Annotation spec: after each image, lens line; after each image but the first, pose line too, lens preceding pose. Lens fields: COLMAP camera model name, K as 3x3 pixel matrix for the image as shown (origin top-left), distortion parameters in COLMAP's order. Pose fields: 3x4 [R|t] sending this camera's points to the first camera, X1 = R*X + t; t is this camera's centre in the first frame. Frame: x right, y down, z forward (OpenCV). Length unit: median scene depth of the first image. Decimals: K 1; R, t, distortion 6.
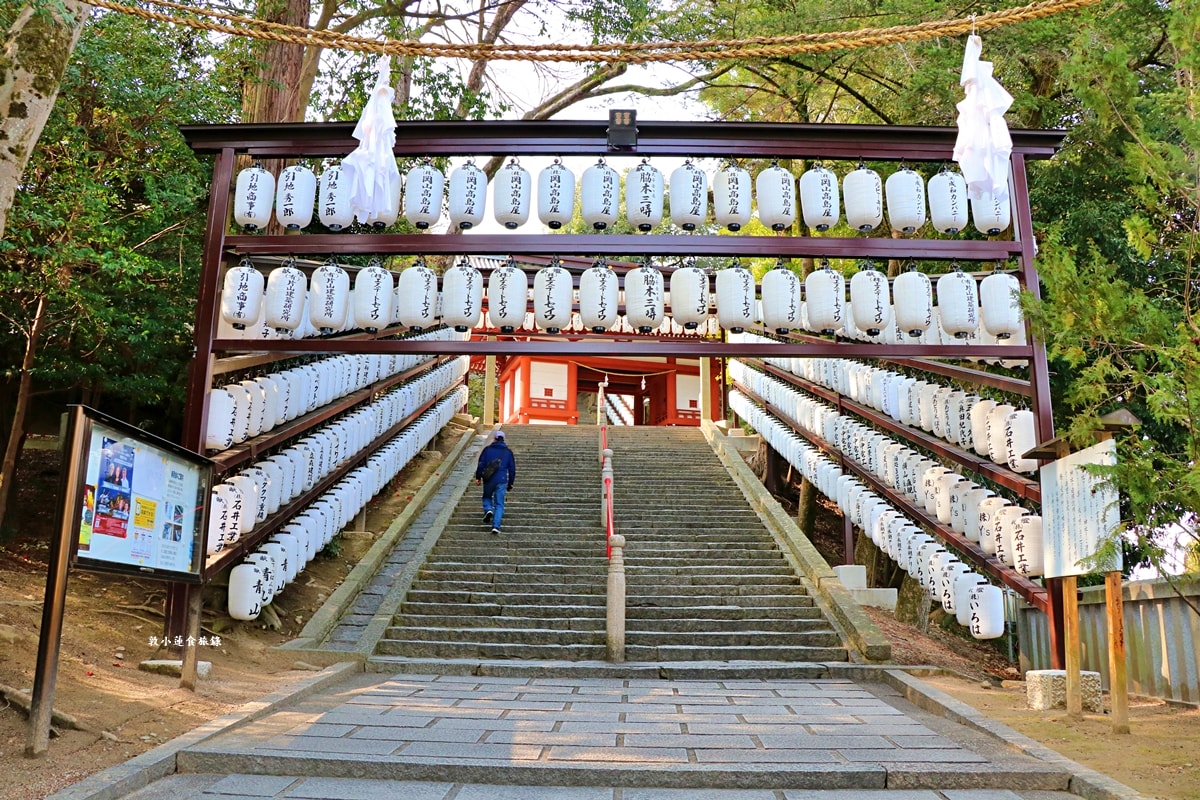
lens RADIAL K [[1008.2, 0, 600.0], [0, 1008.2, 400.0], [0, 0, 1]] dist [-0.159744, 0.008978]
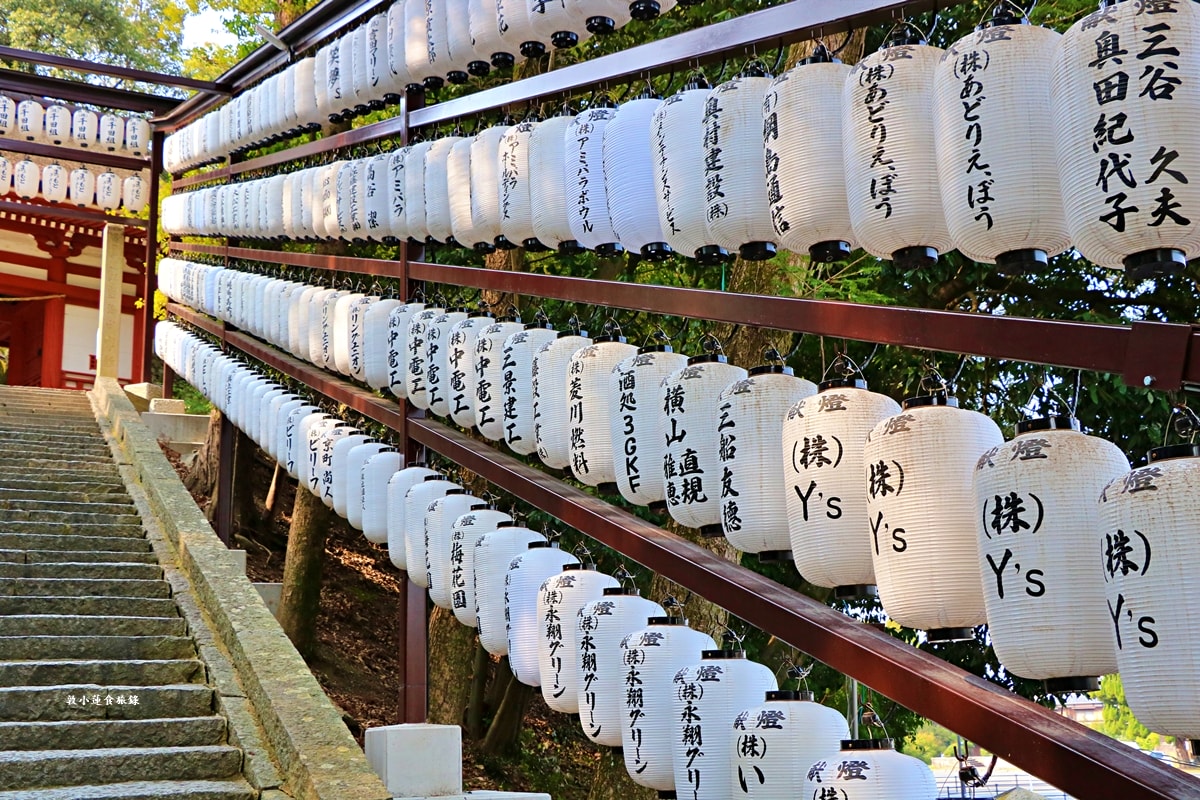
lens RADIAL K [[1602.2, 0, 600.0], [0, 1602.2, 400.0], [0, 0, 1]] dist [0.020362, 0.055453]
pose [[0.927749, 0.050861, 0.369723, 0.079542], [-0.052133, 0.998619, -0.006555, 0.043004], [-0.369546, -0.013193, 0.929119, 0.372103]]
